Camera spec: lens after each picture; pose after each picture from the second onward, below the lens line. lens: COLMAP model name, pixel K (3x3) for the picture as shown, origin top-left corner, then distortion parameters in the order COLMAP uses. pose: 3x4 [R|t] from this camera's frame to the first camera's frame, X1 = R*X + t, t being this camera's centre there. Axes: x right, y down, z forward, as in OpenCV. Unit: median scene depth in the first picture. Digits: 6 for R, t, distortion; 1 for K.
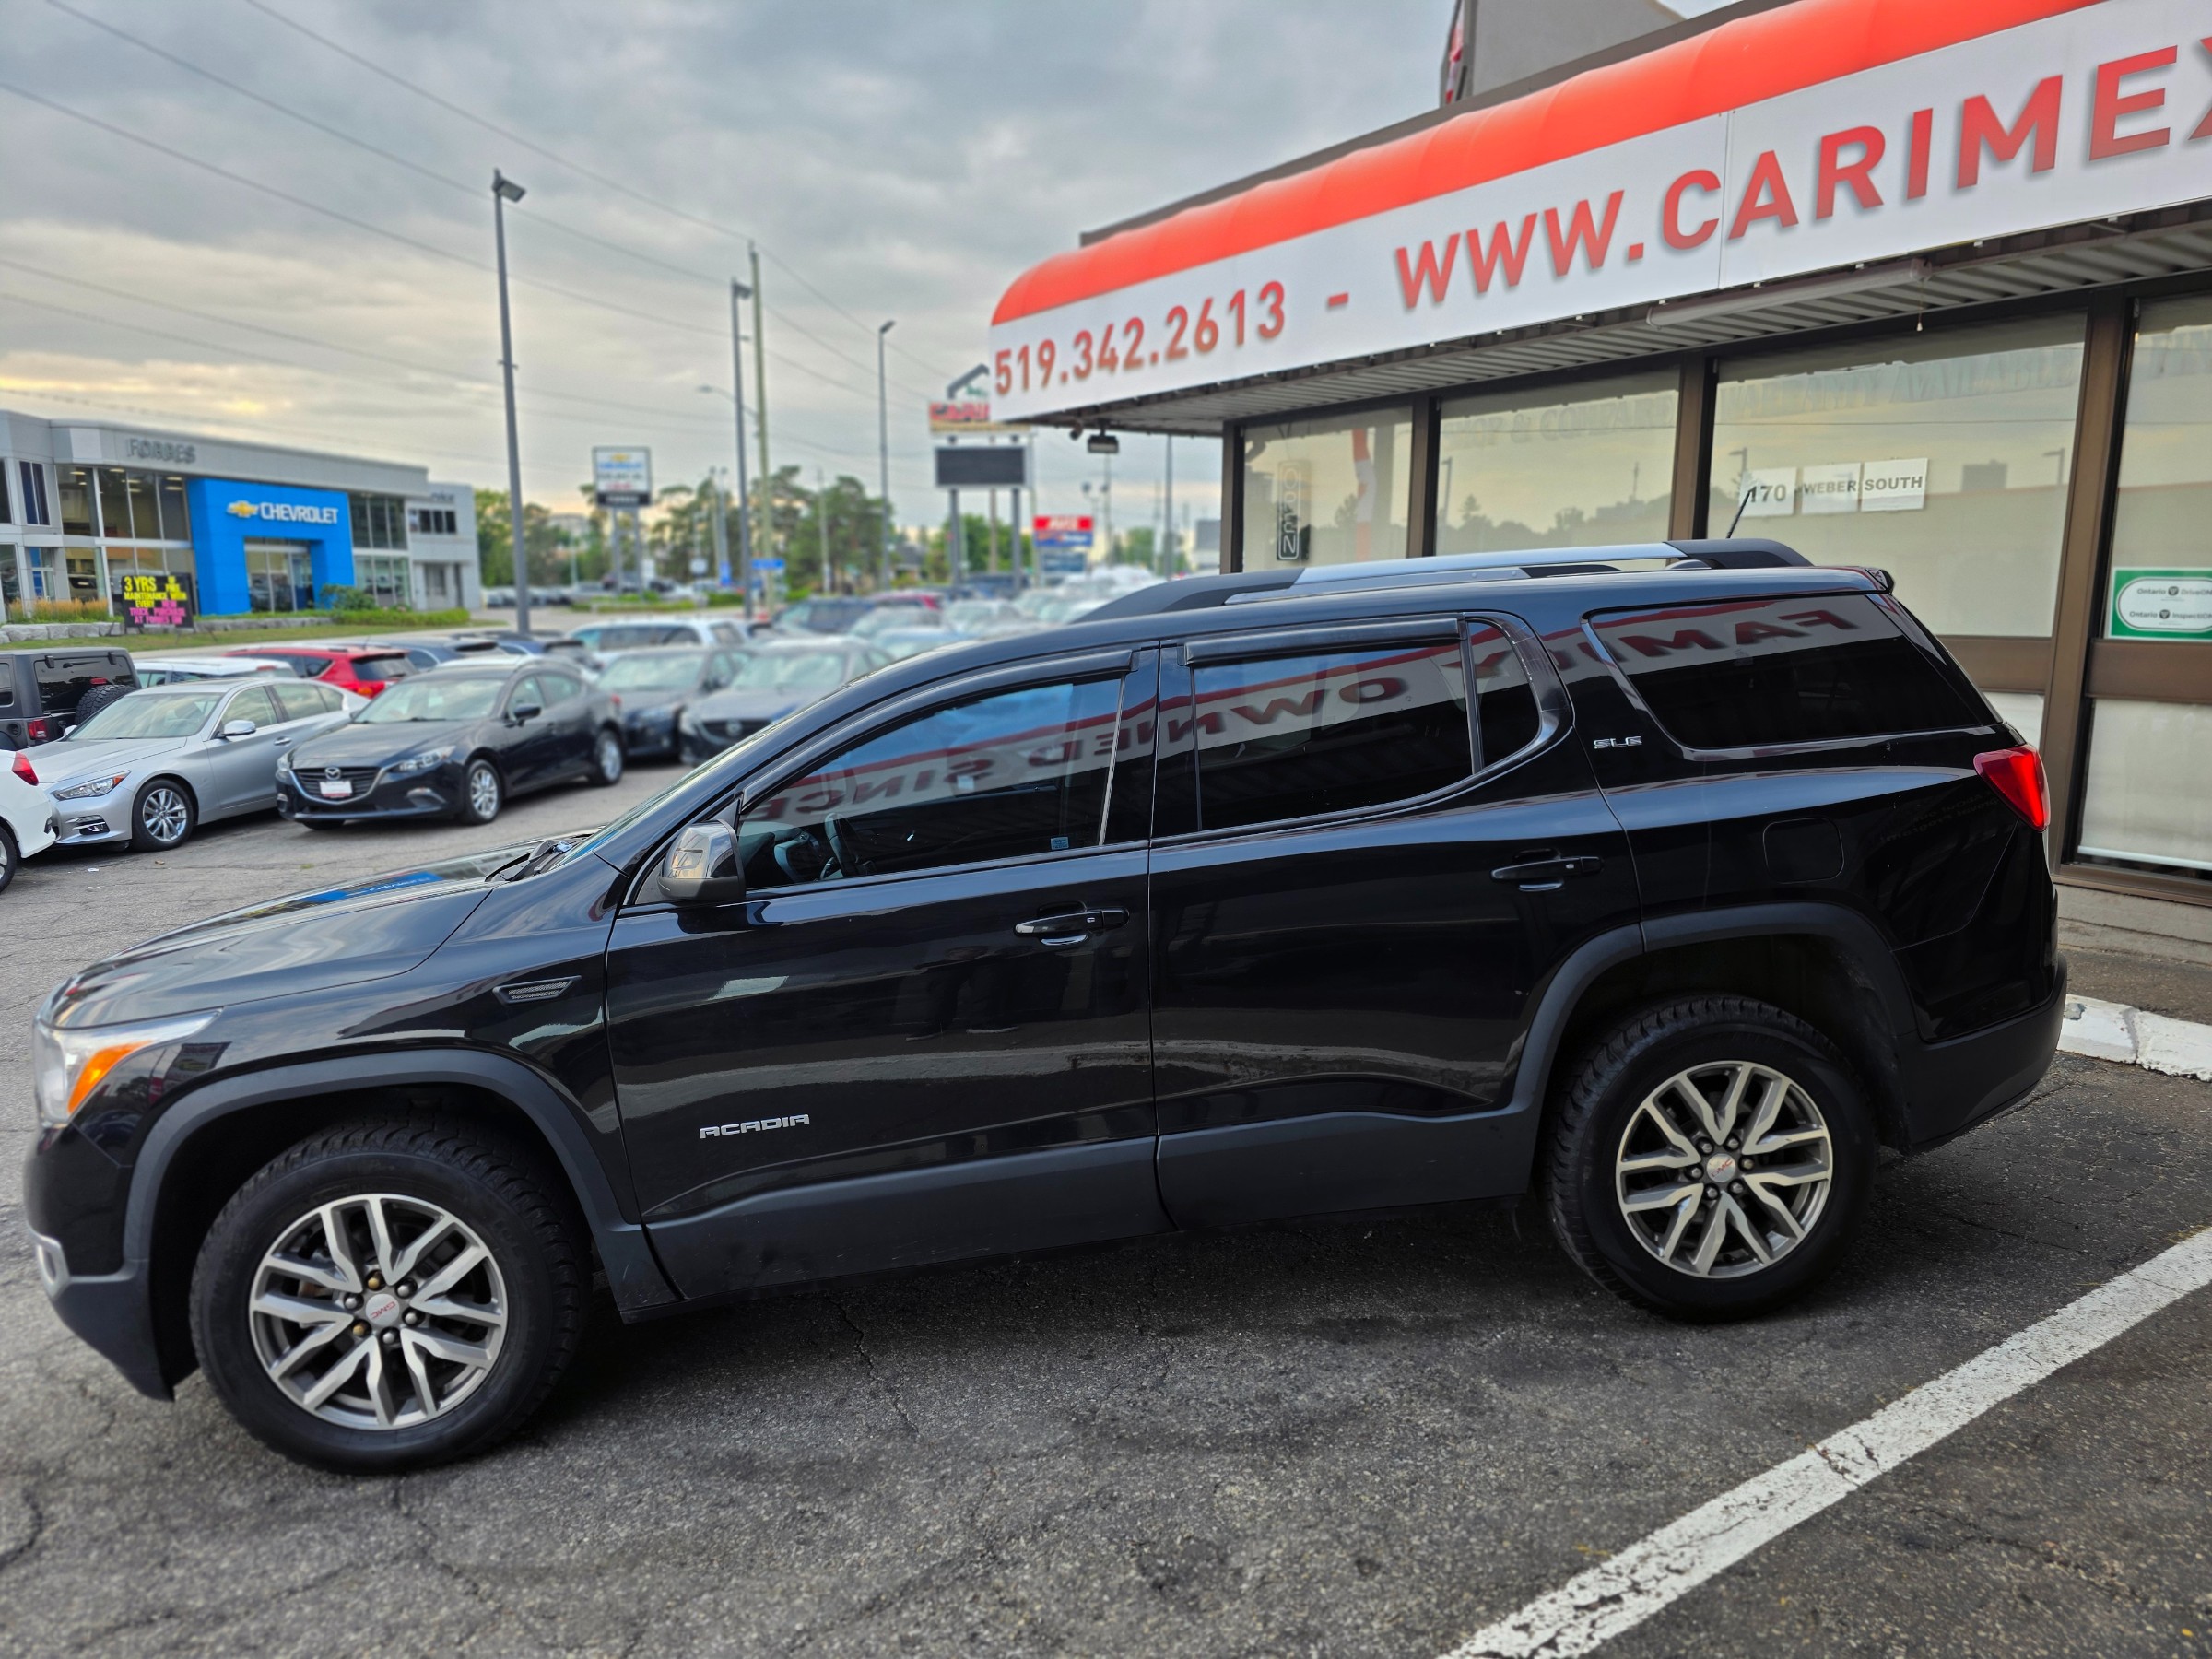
lens RADIAL K [[1512.4, 0, 1106.0], [0, 1512.4, 829.5], [0, 0, 1]] dist [0.023620, -0.007408]
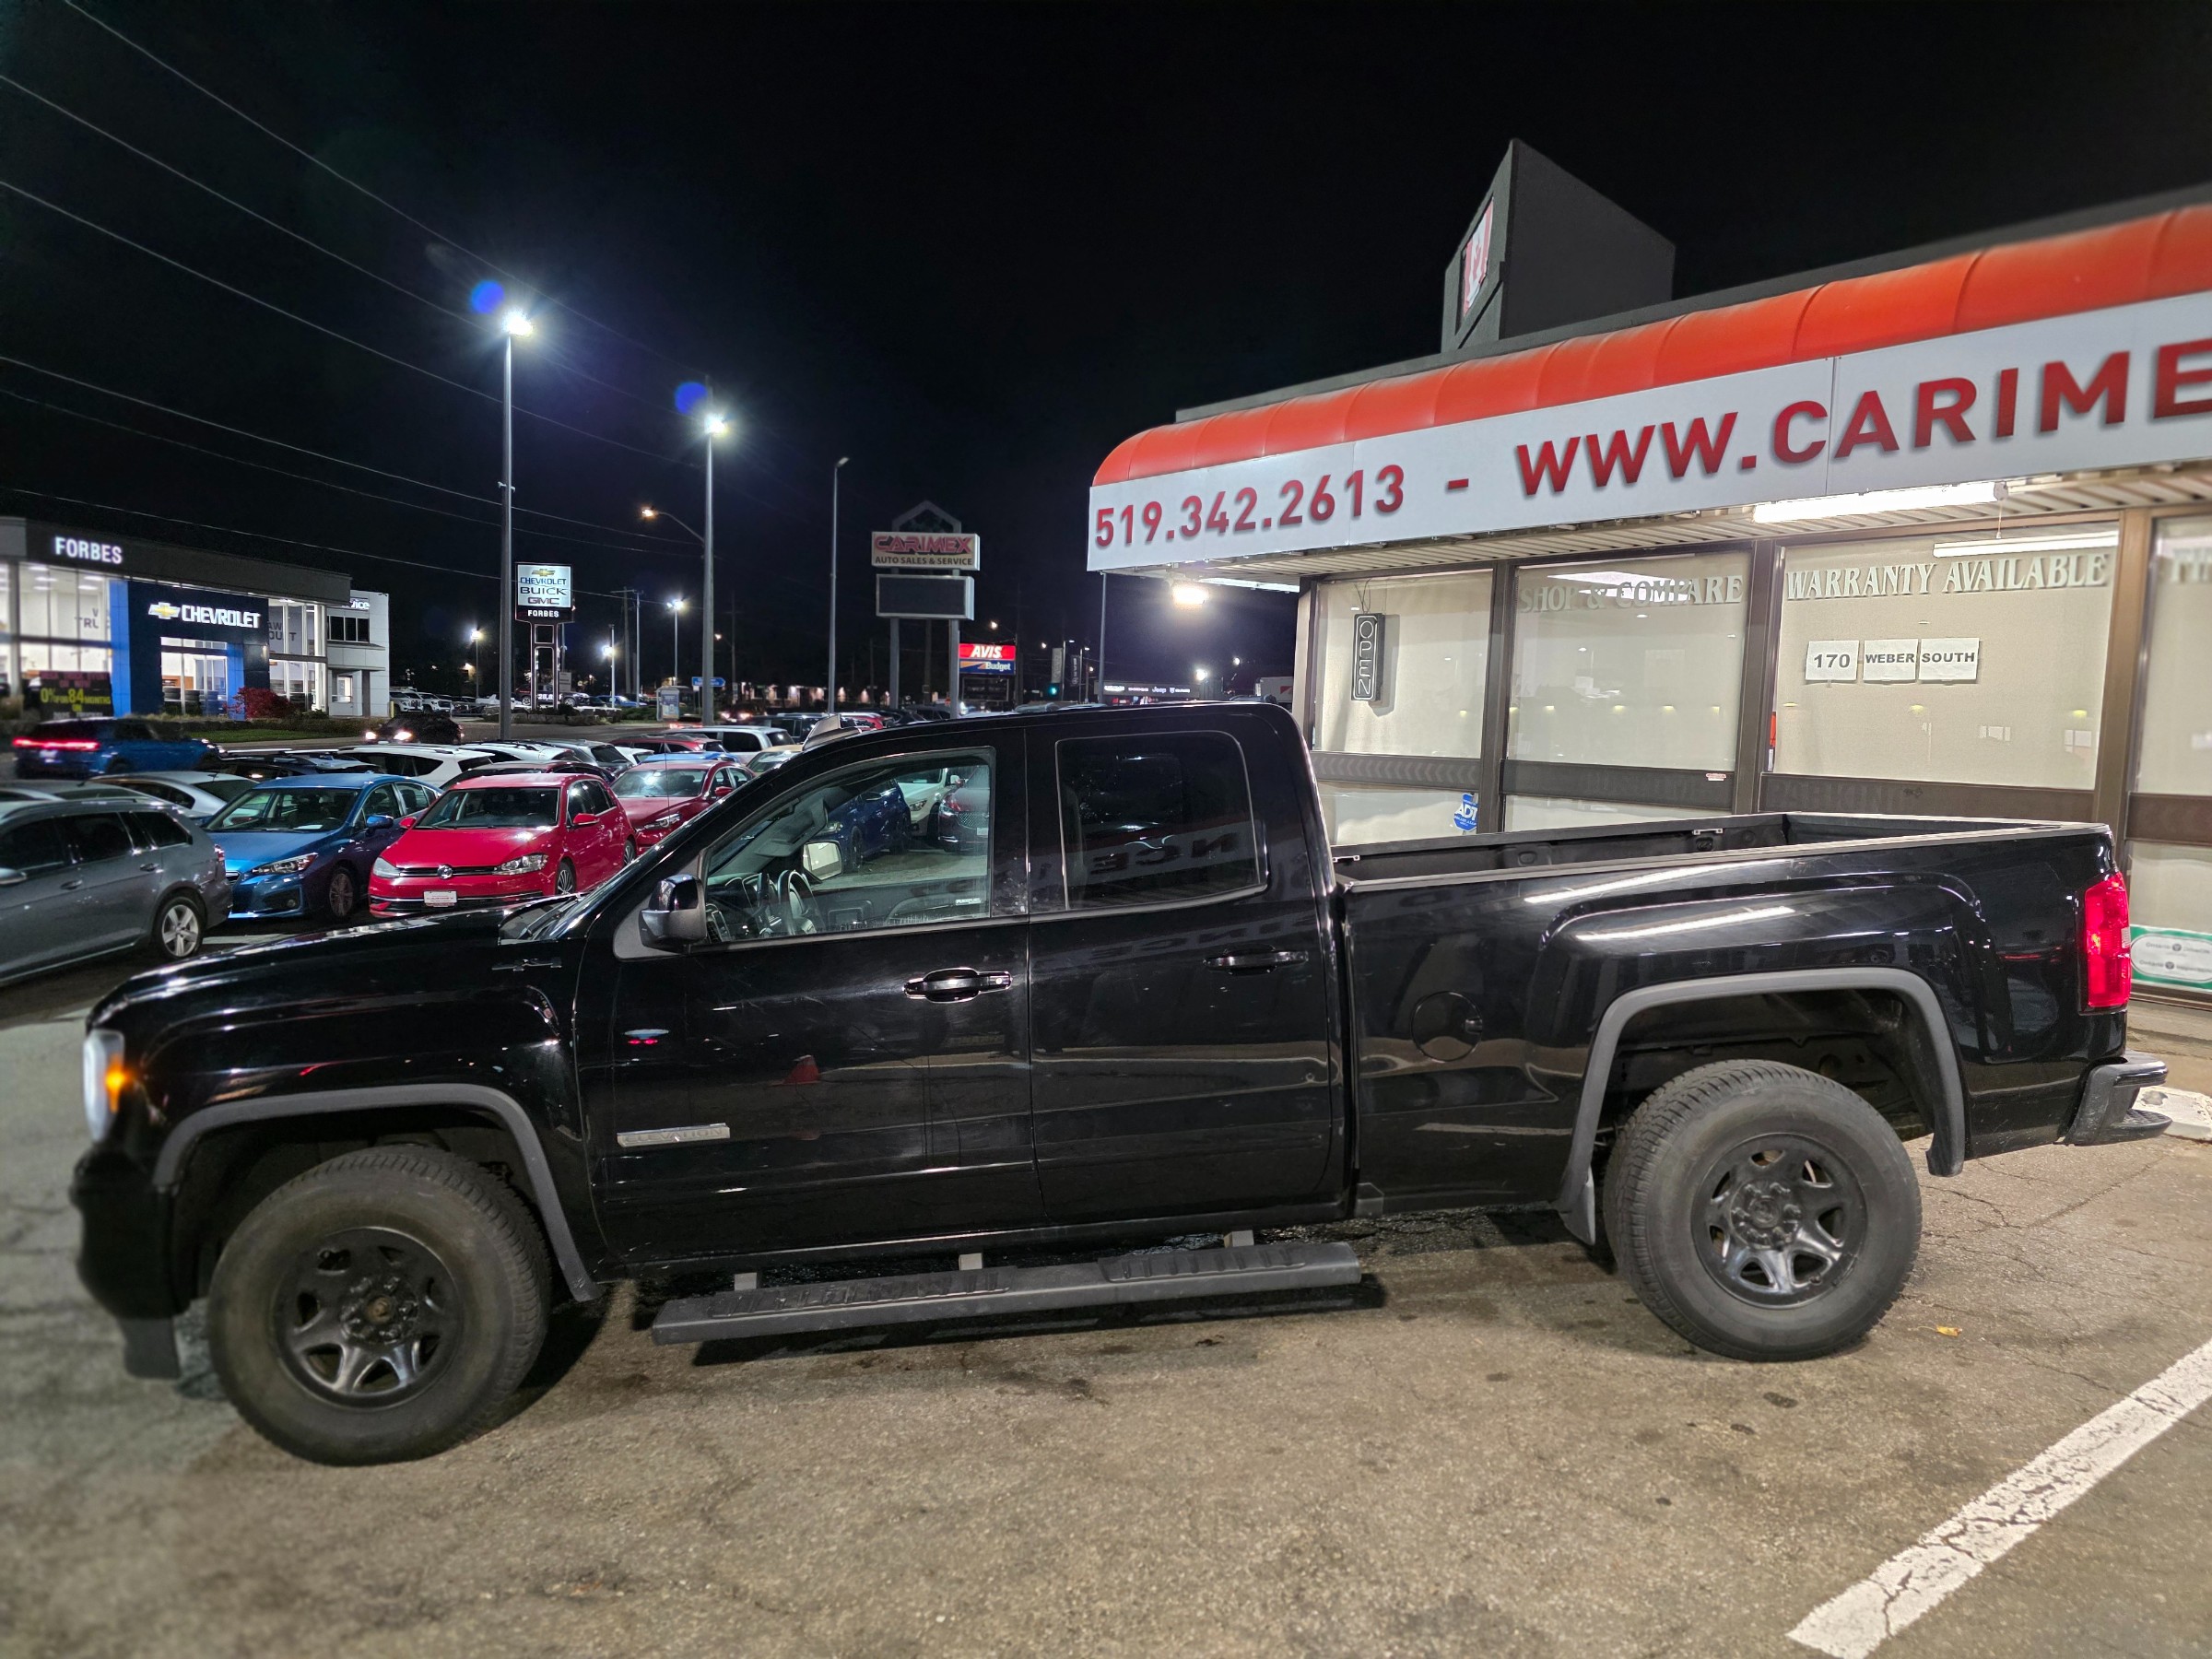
lens RADIAL K [[1461.1, 0, 1093.9], [0, 1461.1, 841.2], [0, 0, 1]] dist [0.005618, -0.003901]
pose [[0.998678, 0.024711, 0.045079, -0.170378], [-0.021413, 0.997158, -0.072230, 0.012007], [-0.046736, 0.071169, 0.996369, -0.088187]]
